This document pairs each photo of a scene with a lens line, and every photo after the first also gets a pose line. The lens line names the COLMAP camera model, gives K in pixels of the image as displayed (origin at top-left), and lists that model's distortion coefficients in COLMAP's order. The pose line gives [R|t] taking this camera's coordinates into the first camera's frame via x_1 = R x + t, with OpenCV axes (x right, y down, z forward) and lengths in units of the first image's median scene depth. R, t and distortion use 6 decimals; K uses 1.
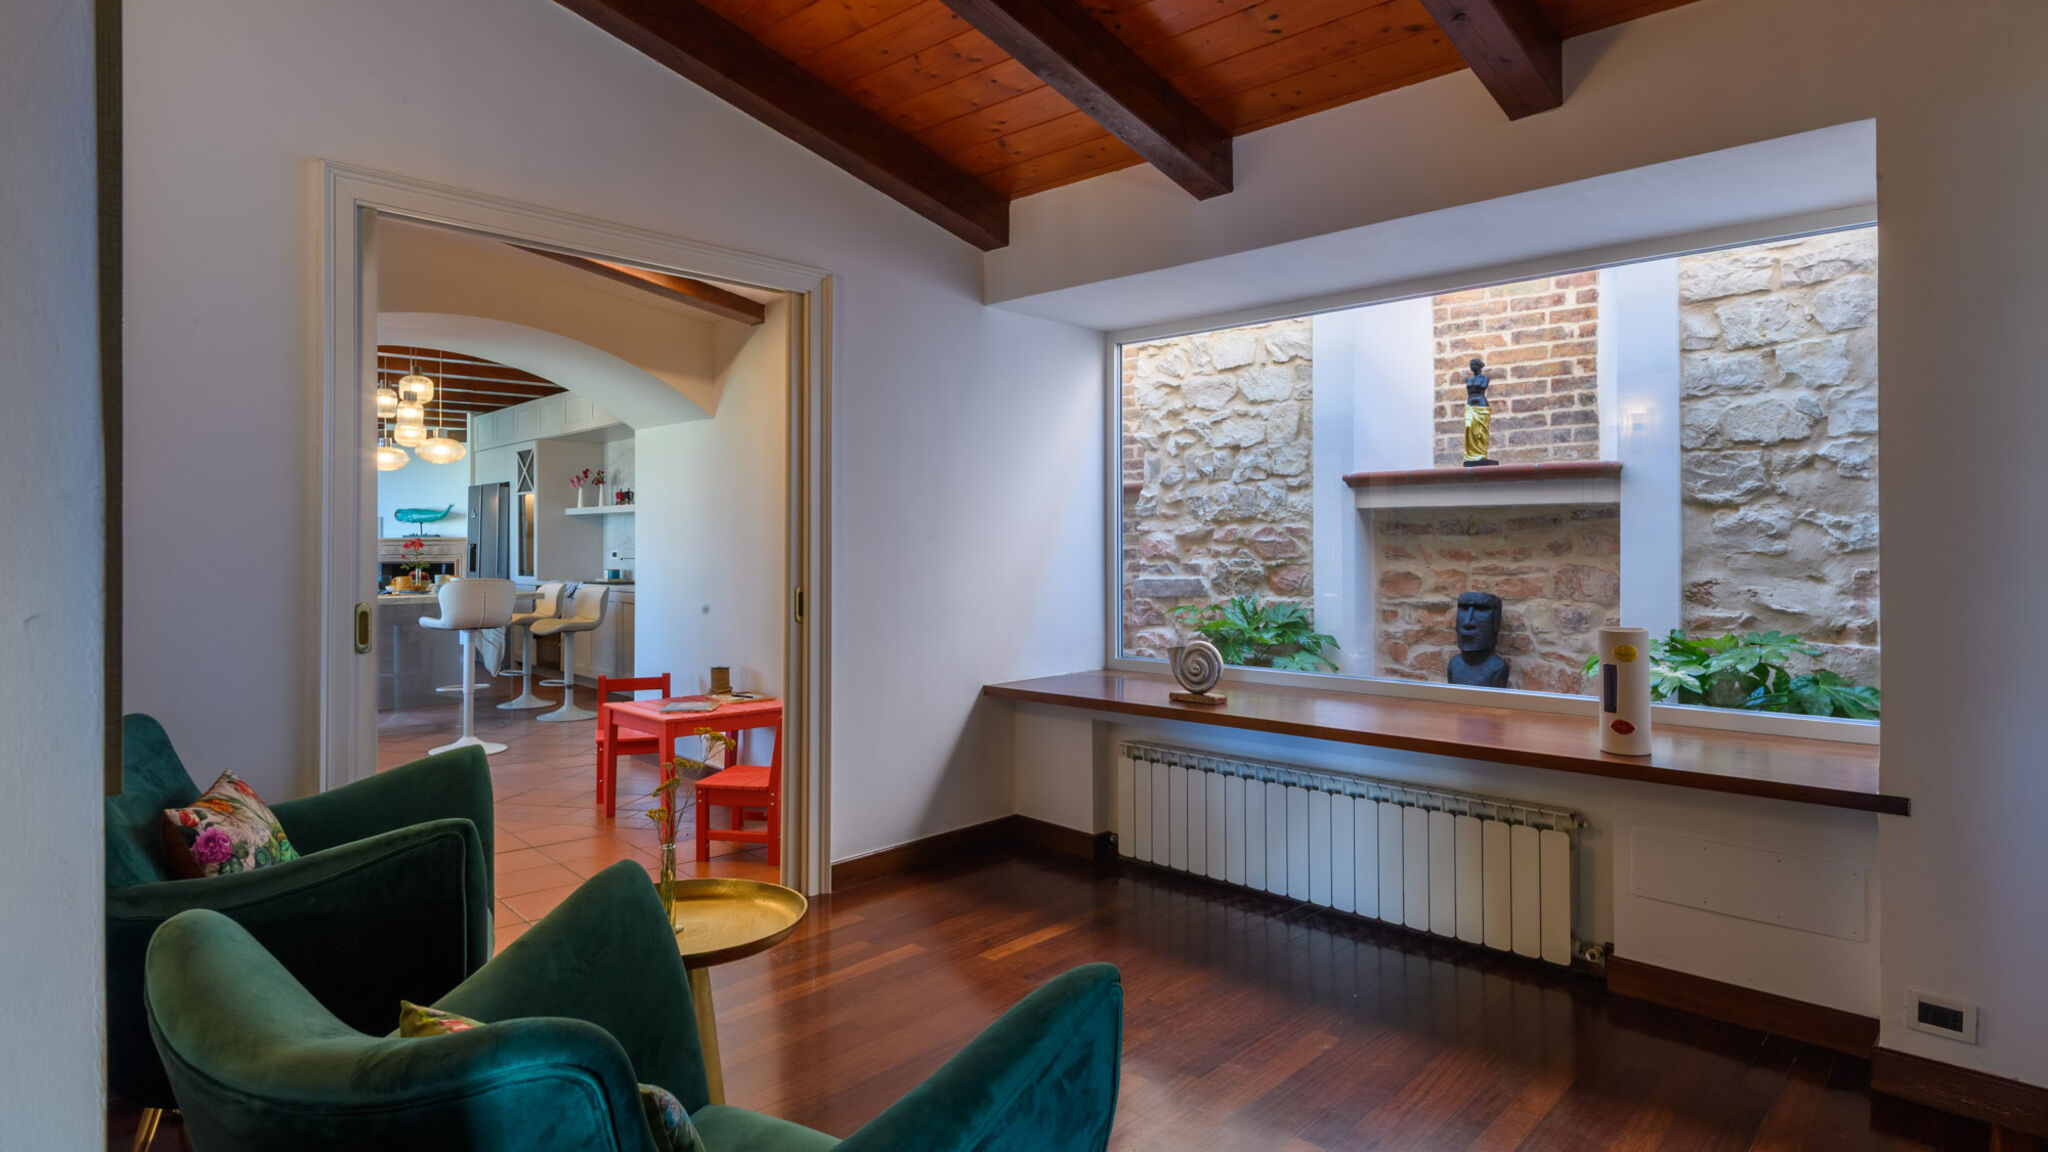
lens RADIAL K [[1103.8, 0, 1022.6], [0, 1103.8, 528.2], [0, 0, 1]] dist [-0.000811, -0.000171]
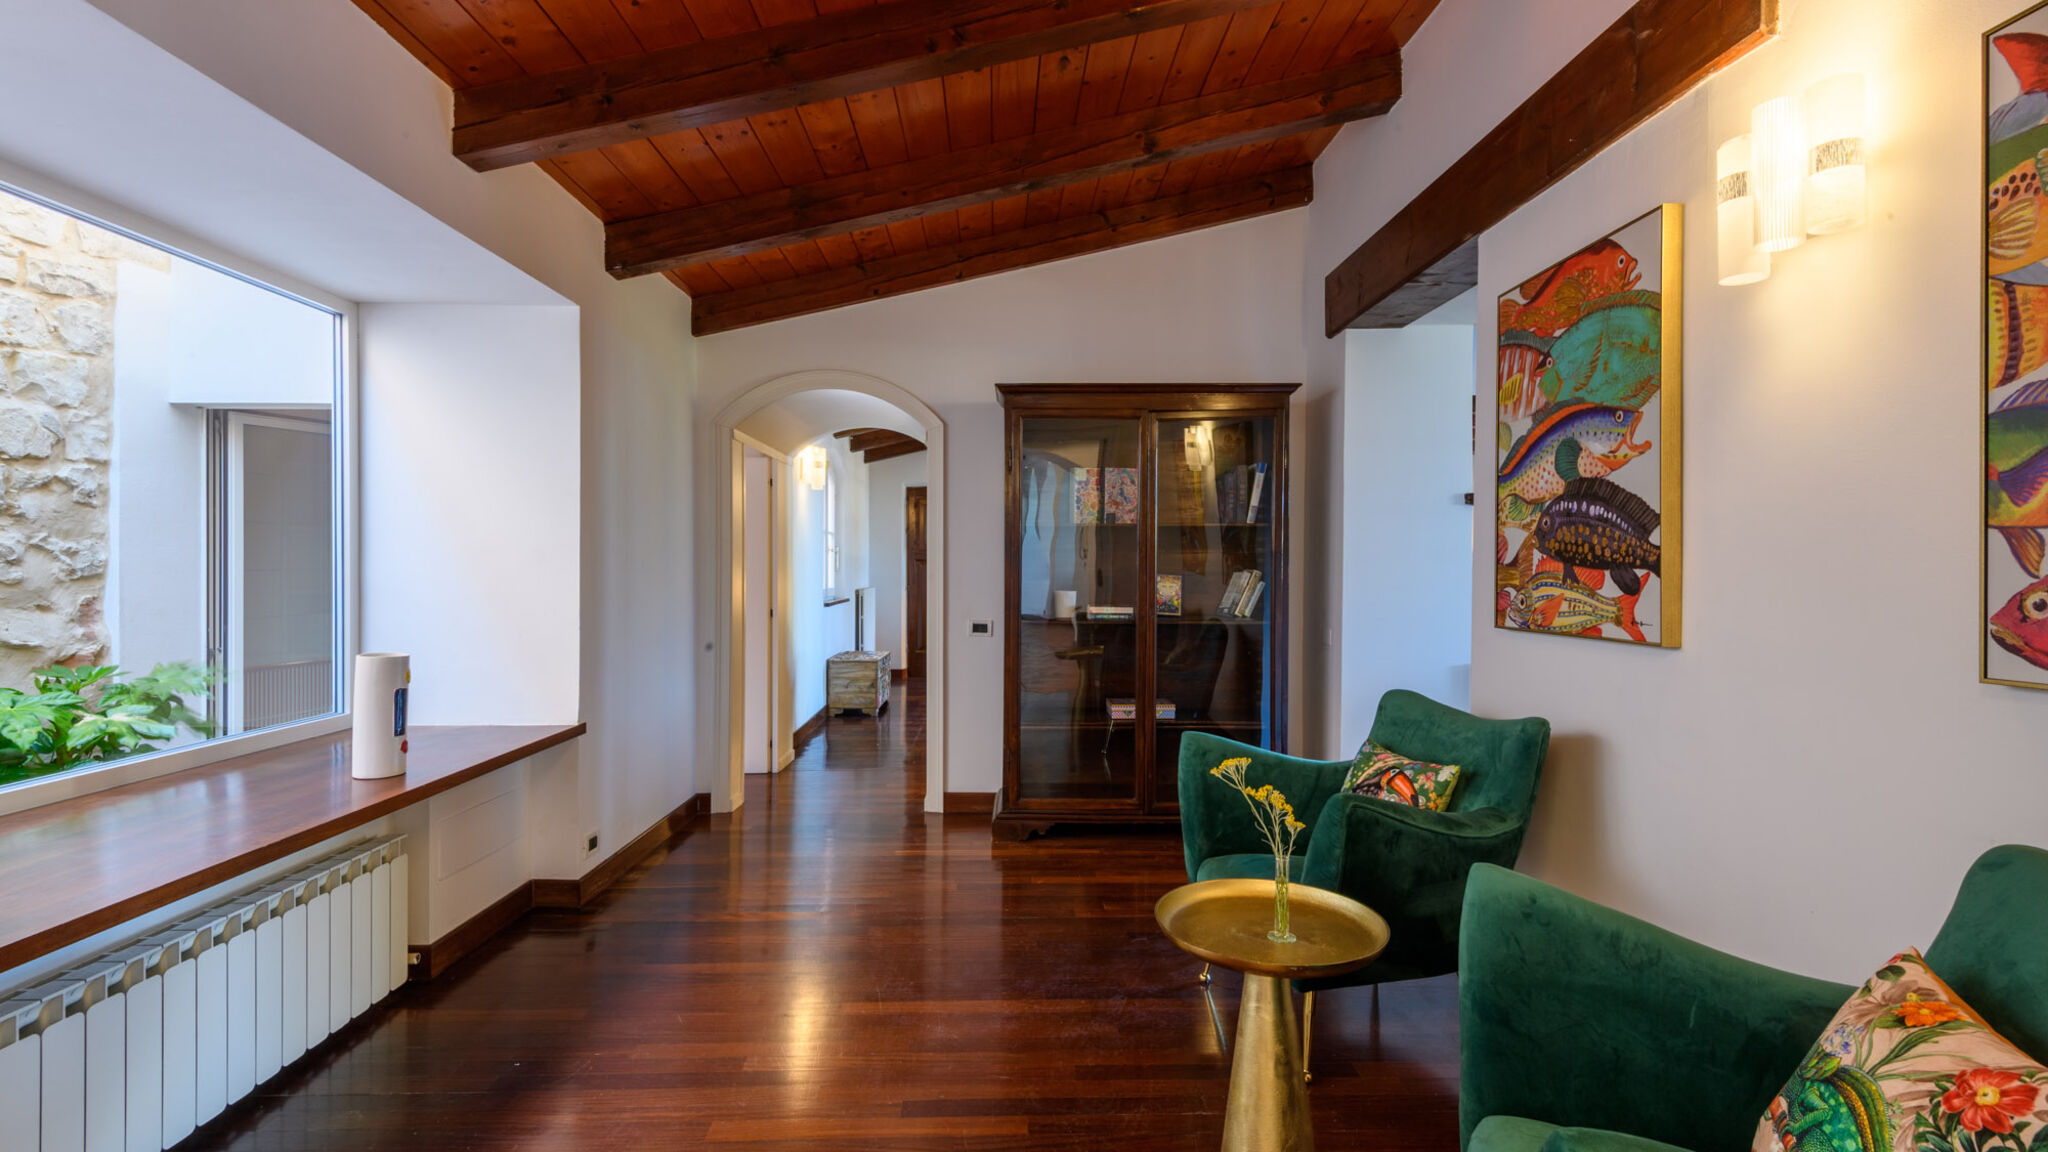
lens RADIAL K [[909.4, 0, 1033.6], [0, 909.4, 551.9], [0, 0, 1]] dist [0.004805, -0.009698]
pose [[-0.711152, 0.007979, 0.702993, -0.418240], [-0.012627, 0.999629, -0.024119, 0.006113], [-0.702925, -0.026029, -0.710788, 0.958962]]
